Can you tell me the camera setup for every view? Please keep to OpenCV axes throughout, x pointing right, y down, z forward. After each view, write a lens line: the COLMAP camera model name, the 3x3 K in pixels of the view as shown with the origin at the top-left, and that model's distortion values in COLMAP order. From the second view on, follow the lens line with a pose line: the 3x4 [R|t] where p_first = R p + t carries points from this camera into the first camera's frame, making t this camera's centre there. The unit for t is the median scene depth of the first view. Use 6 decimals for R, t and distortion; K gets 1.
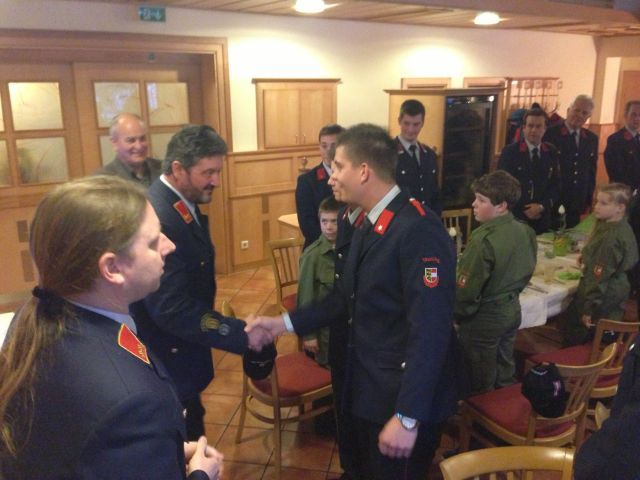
lens RADIAL K [[596.1, 0, 320.7], [0, 596.1, 247.4], [0, 0, 1]] dist [0.069770, 0.000000]
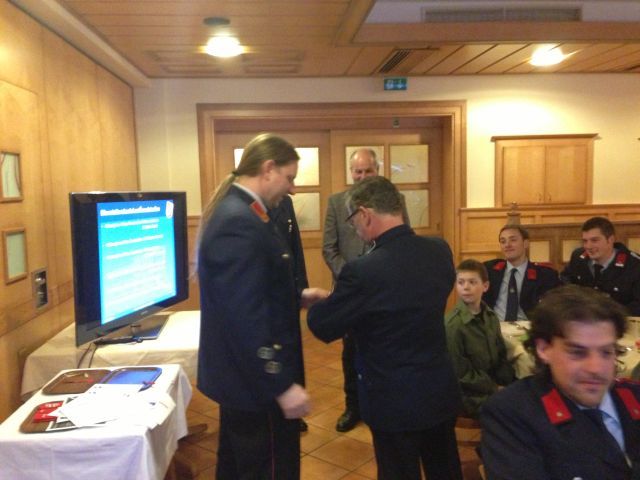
lens RADIAL K [[596.1, 0, 321.7], [0, 596.1, 238.6], [0, 0, 1]] dist [0.069770, 0.000000]
pose [[0.869229, 0.026509, -0.493699, 0.144167], [-0.110904, 0.983569, -0.142449, 0.064451], [0.481811, 0.178574, 0.857887, 0.023792]]
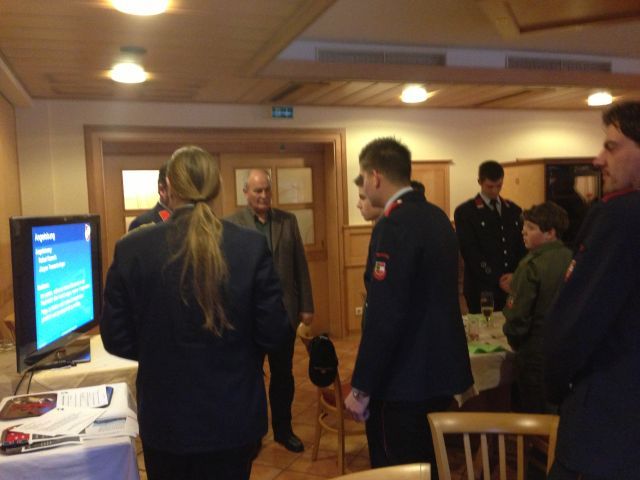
lens RADIAL K [[596.1, 0, 321.0], [0, 596.1, 238.6], [0, 0, 1]] dist [0.069770, 0.000000]
pose [[0.965493, -0.012771, -0.260116, 0.093996], [-0.038960, 0.980475, -0.192747, 0.082005], [0.257498, 0.196230, 0.946144, -0.058899]]
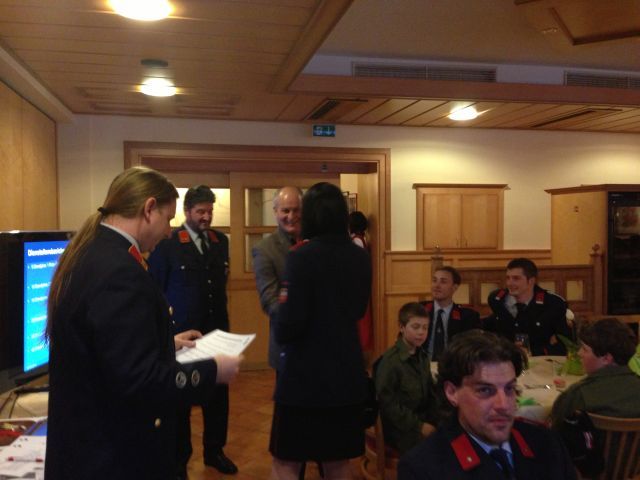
lens RADIAL K [[596.1, 0, 324.0], [0, 596.1, 240.1], [0, 0, 1]] dist [0.069770, 0.000000]
pose [[0.930744, 0.009274, -0.365553, 0.129990], [-0.096104, 0.970739, -0.220066, 0.066015], [0.352816, 0.239957, 0.904401, 0.005447]]
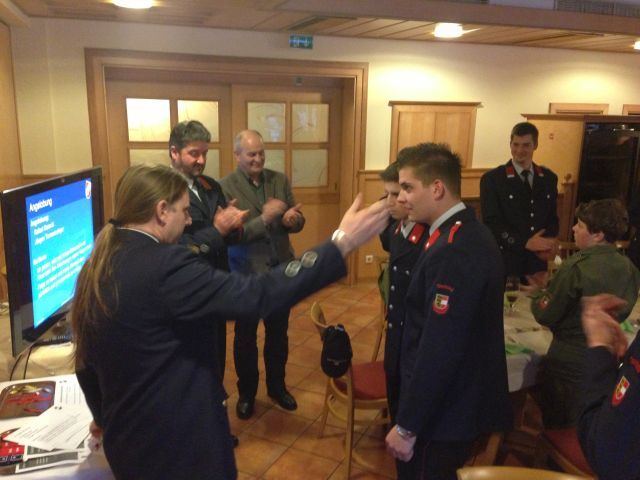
lens RADIAL K [[596.1, 0, 319.8], [0, 596.1, 239.8], [0, 0, 1]] dist [0.069770, 0.000000]
pose [[0.961366, 0.083637, -0.262259, 0.064249], [-0.096020, 0.994773, -0.034742, 0.007201], [0.257982, 0.058582, 0.964372, -0.024871]]
